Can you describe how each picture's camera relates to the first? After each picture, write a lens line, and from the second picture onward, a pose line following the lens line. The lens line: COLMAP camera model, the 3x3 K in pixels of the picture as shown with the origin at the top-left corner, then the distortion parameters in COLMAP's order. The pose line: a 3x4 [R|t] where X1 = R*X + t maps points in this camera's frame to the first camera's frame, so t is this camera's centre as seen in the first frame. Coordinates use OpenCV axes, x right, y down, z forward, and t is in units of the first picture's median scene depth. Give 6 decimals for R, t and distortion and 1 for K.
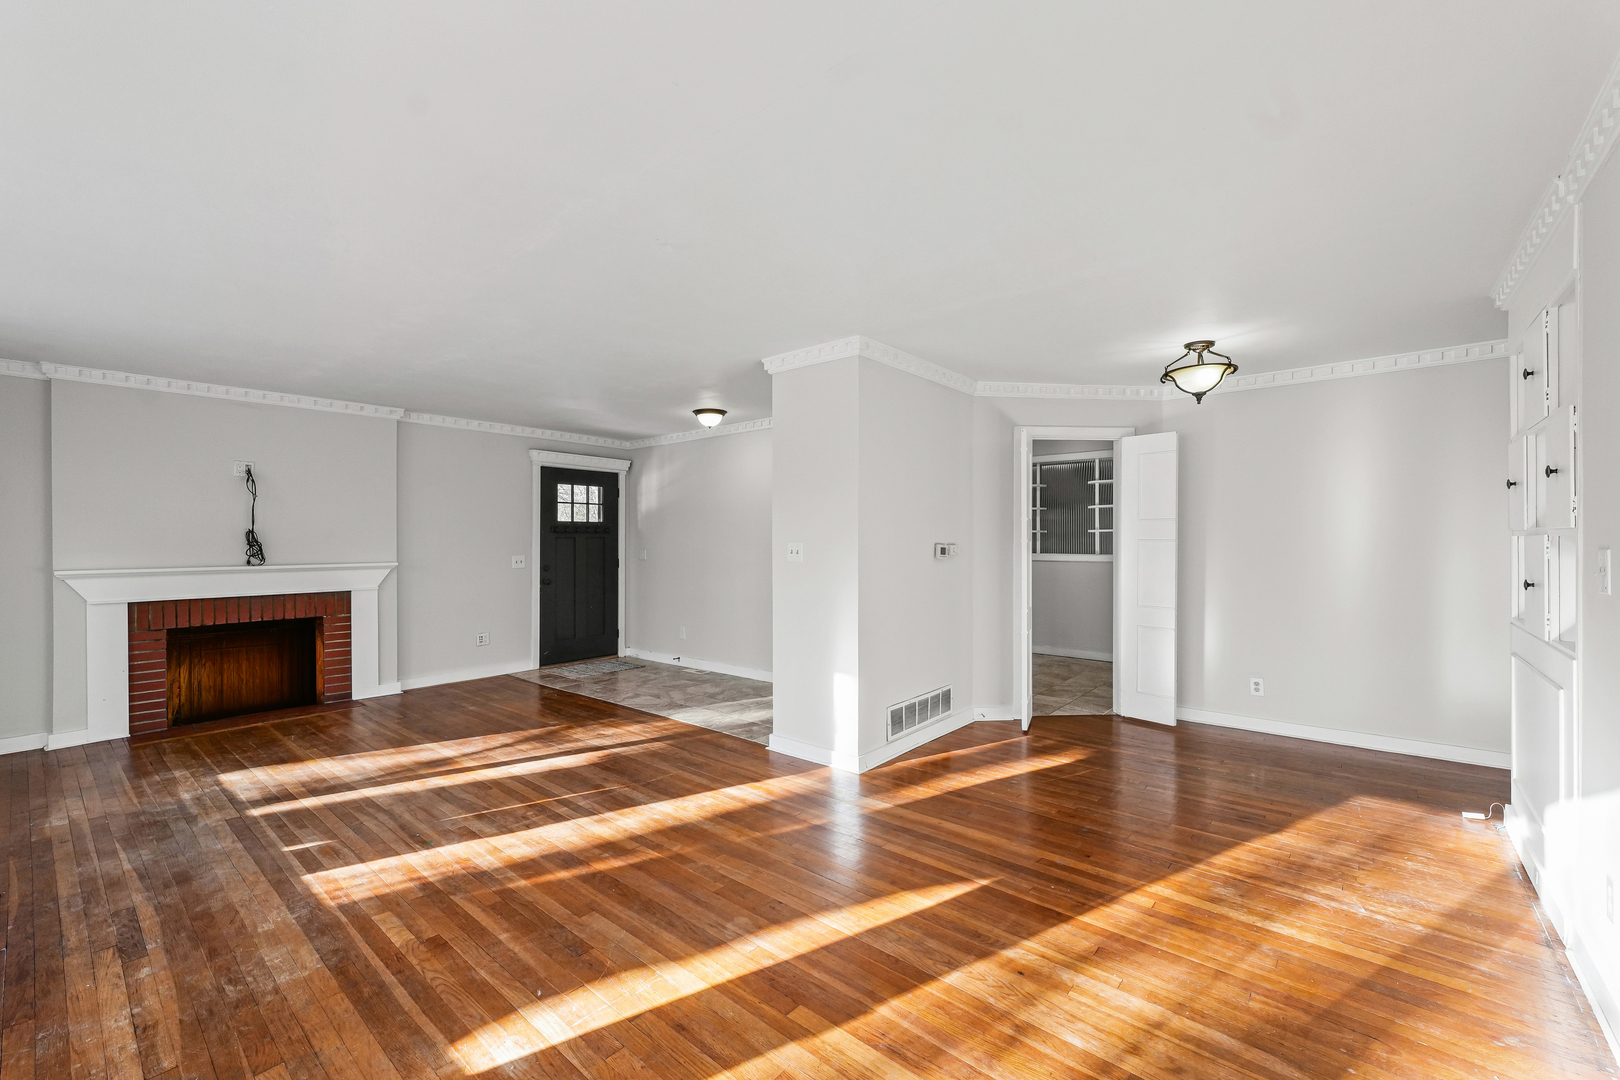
lens RADIAL K [[667.6, 0, 810.5], [0, 667.6, 543.4], [0, 0, 1]] dist [-0.000531, -0.000426]
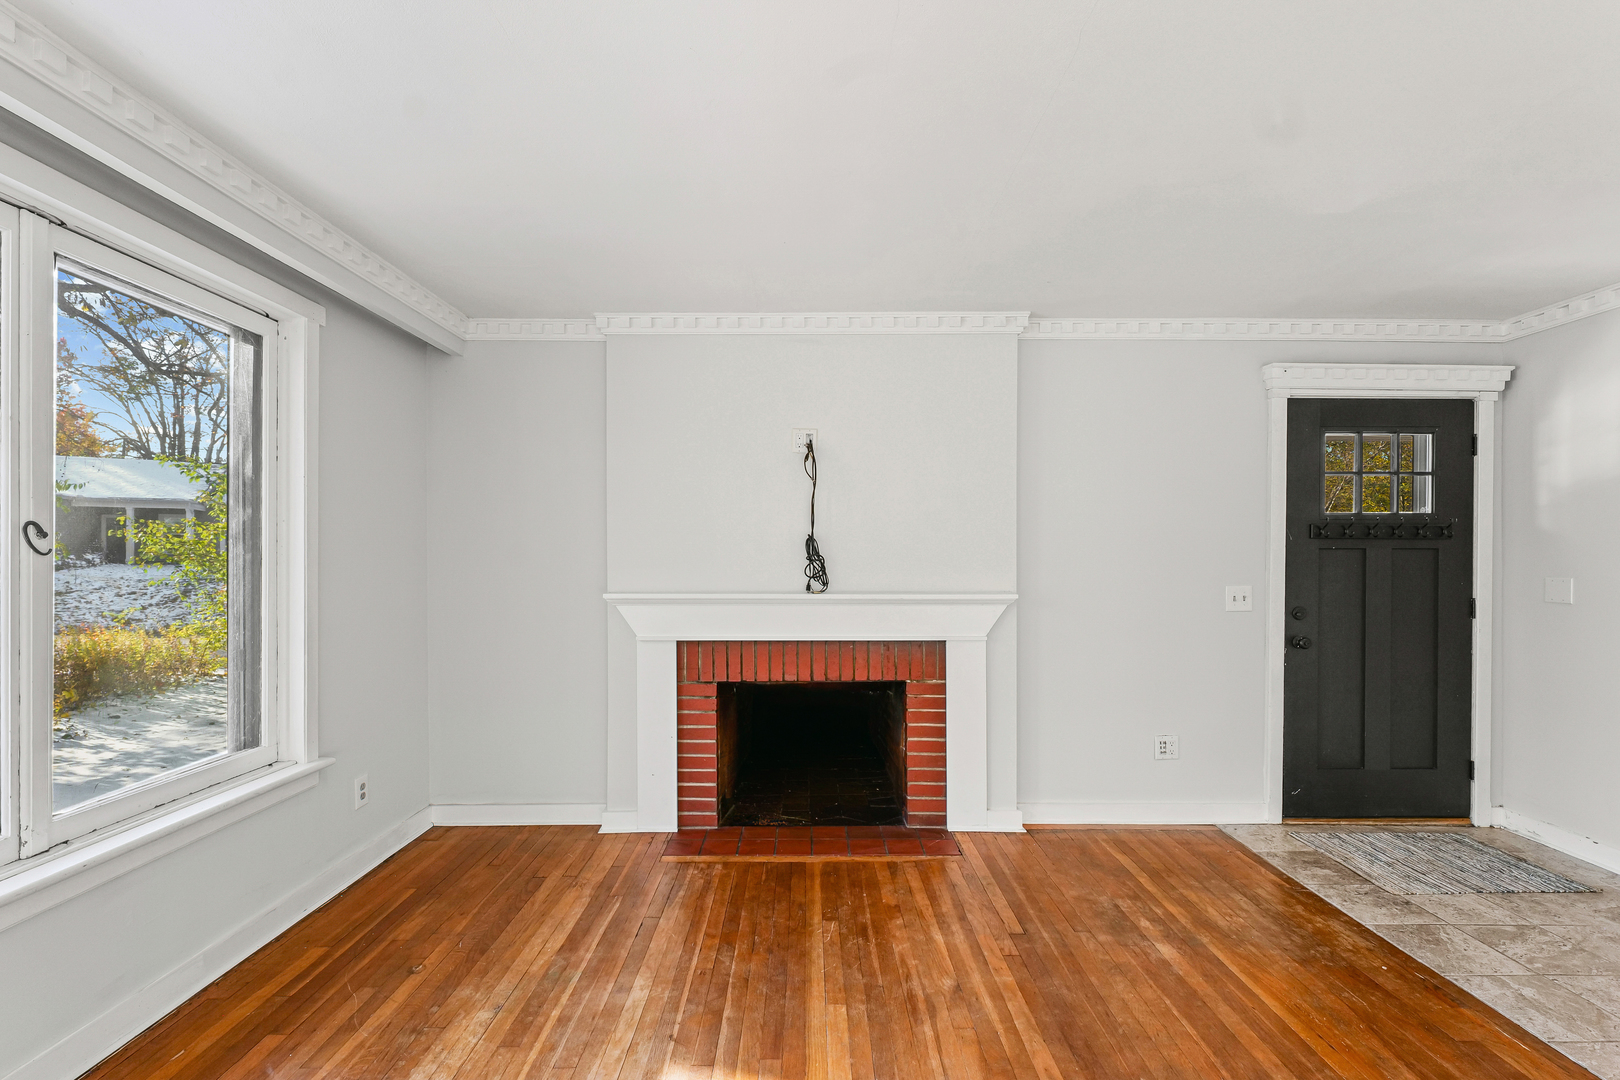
lens RADIAL K [[717.7, 0, 812.9], [0, 717.7, 547.0], [0, 0, 1]] dist [0.000935, -0.000083]
pose [[0.654904, -0.001404, -0.755711, -0.291507], [-0.006817, 0.999947, -0.007766, -0.004278], [0.755681, 0.010237, 0.654860, 0.500729]]
